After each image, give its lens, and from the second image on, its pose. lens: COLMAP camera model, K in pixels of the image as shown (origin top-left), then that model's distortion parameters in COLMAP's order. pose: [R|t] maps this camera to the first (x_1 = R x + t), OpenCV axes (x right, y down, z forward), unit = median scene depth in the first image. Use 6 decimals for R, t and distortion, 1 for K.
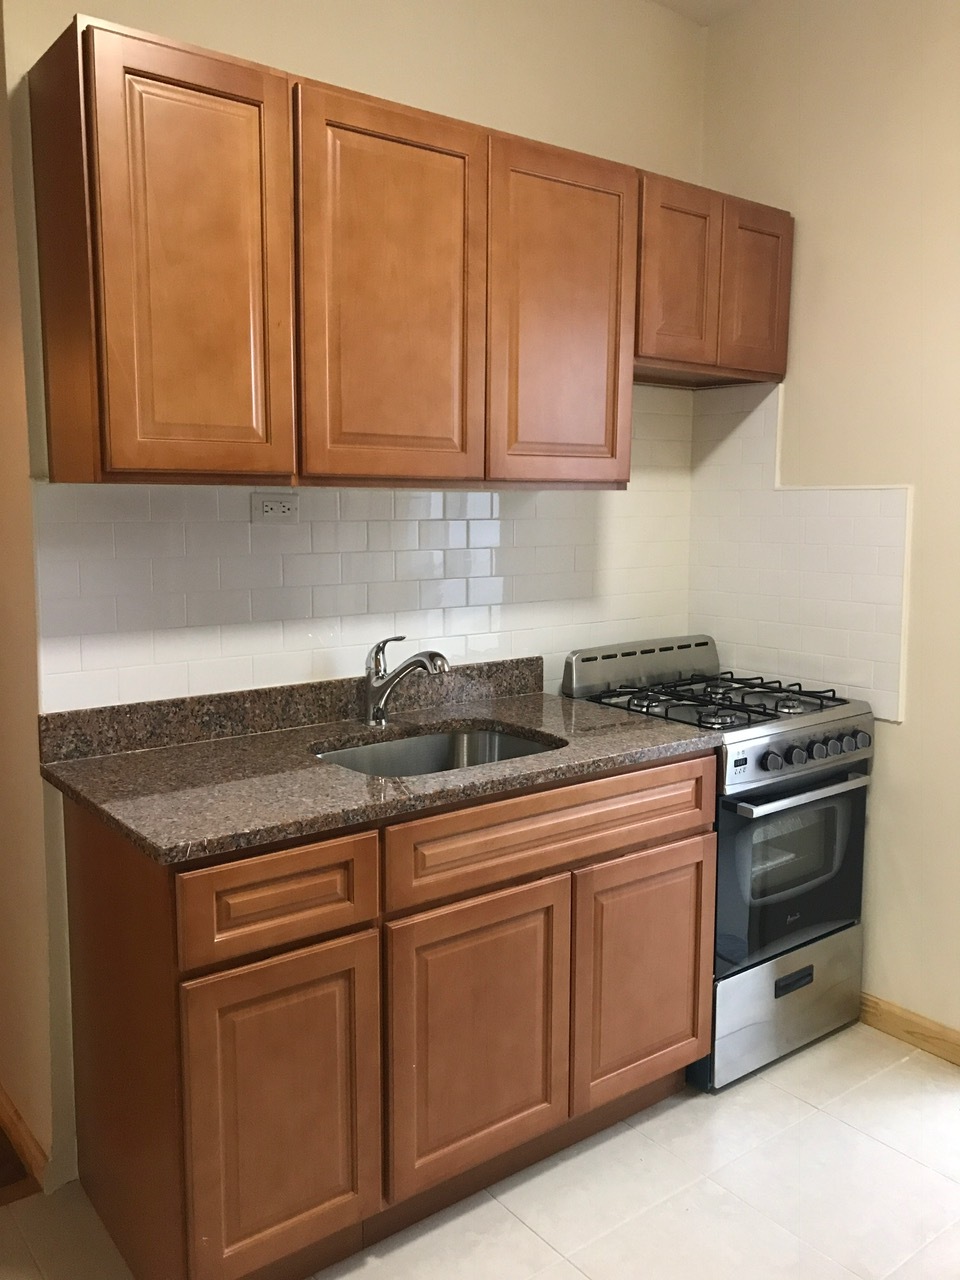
lens RADIAL K [[1038.6, 0, 480.0], [0, 1038.6, 640.0], [0, 0, 1]] dist [0.074685, -0.129652]
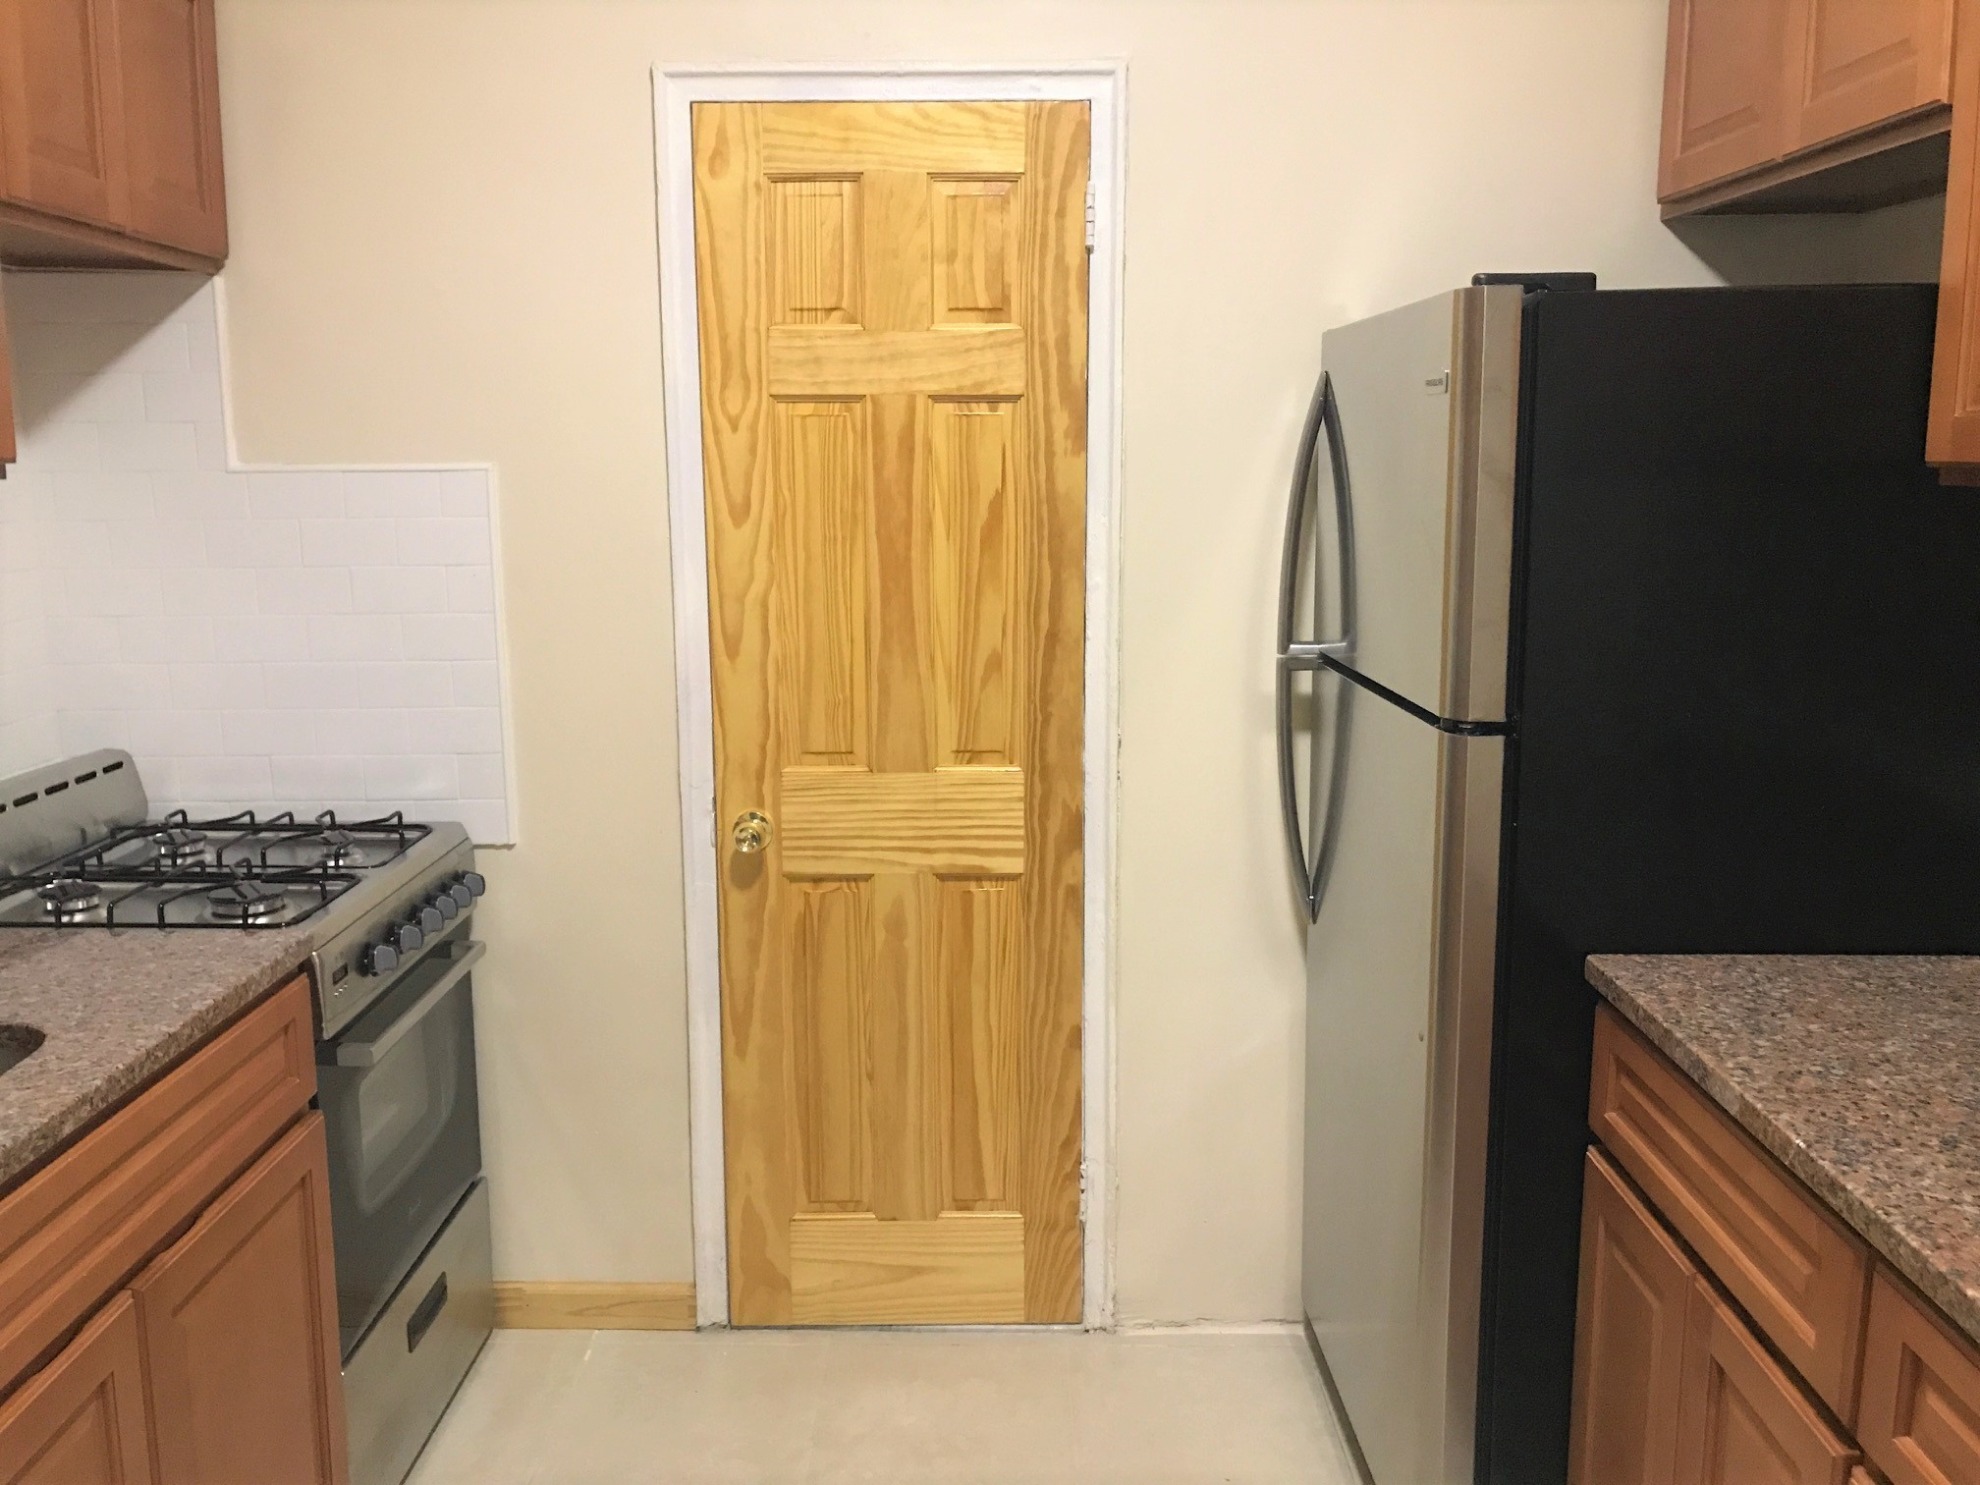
lens RADIAL K [[1606.6, 0, 990.0], [0, 1606.6, 742.5], [0, 0, 1]] dist [0.074685, -0.129652]
pose [[0.615497, -0.141545, 0.775325, -0.163457], [0.109010, 0.989575, 0.094120, -0.041592], [-0.780564, 0.026587, 0.624510, 0.169860]]
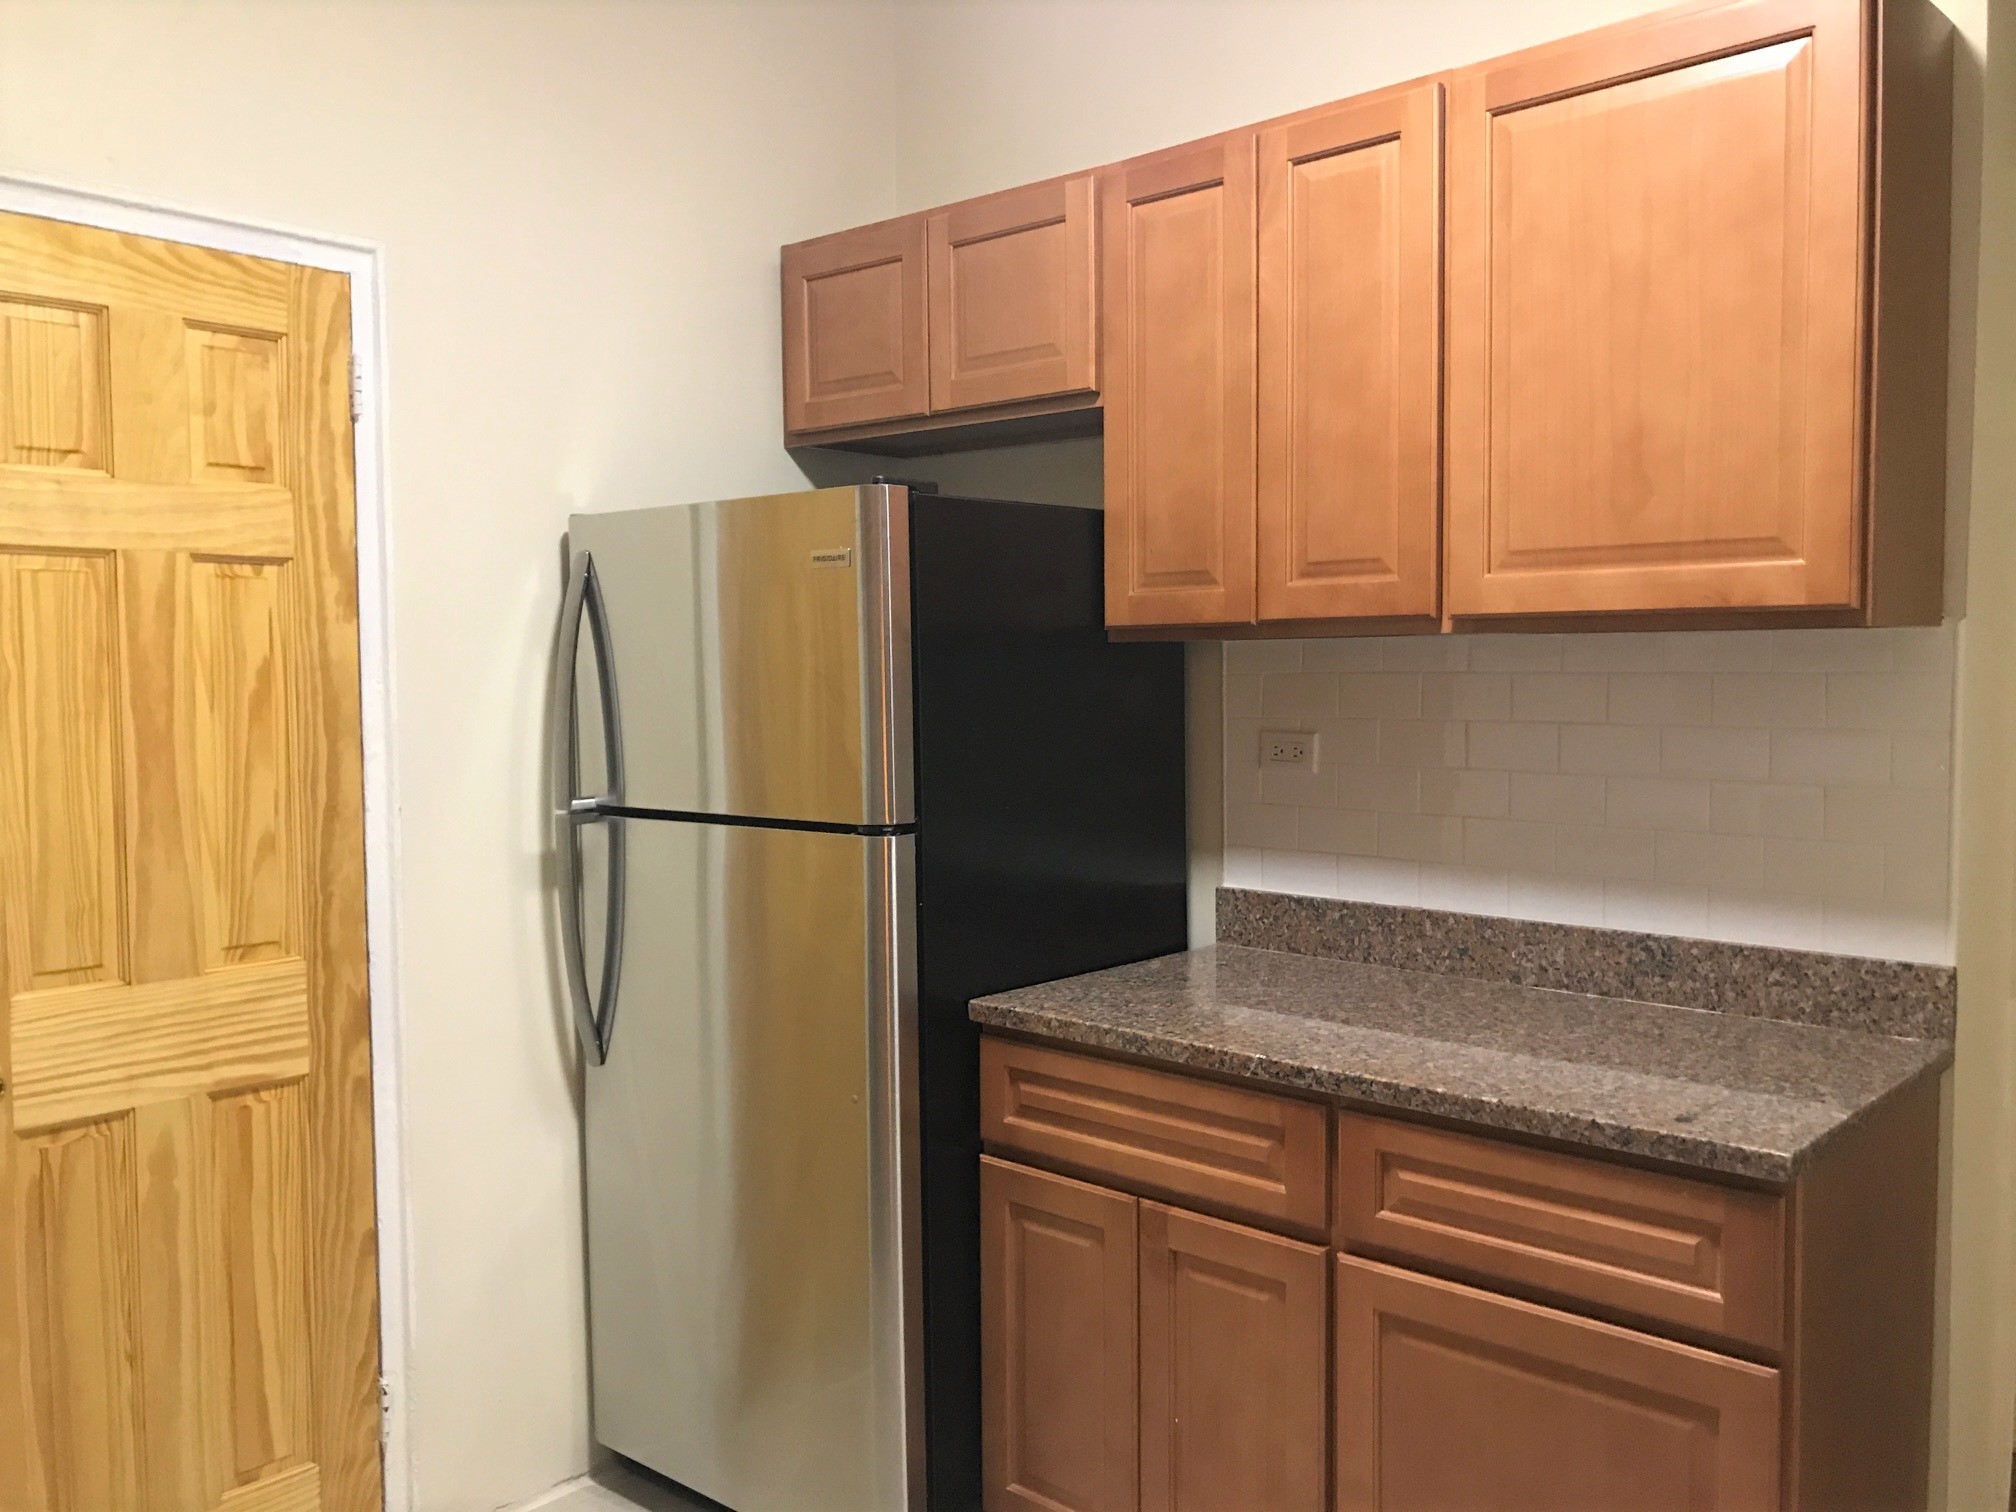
lens RADIAL K [[1634.9, 0, 1008.0], [0, 1634.9, 756.0], [0, 0, 1]] dist [-0.000380, -0.001090]
pose [[-0.192830, -0.052114, 0.979847, -0.355392], [0.139724, 0.986954, 0.079989, -0.060256], [-0.971233, 0.152333, -0.183033, 0.524294]]
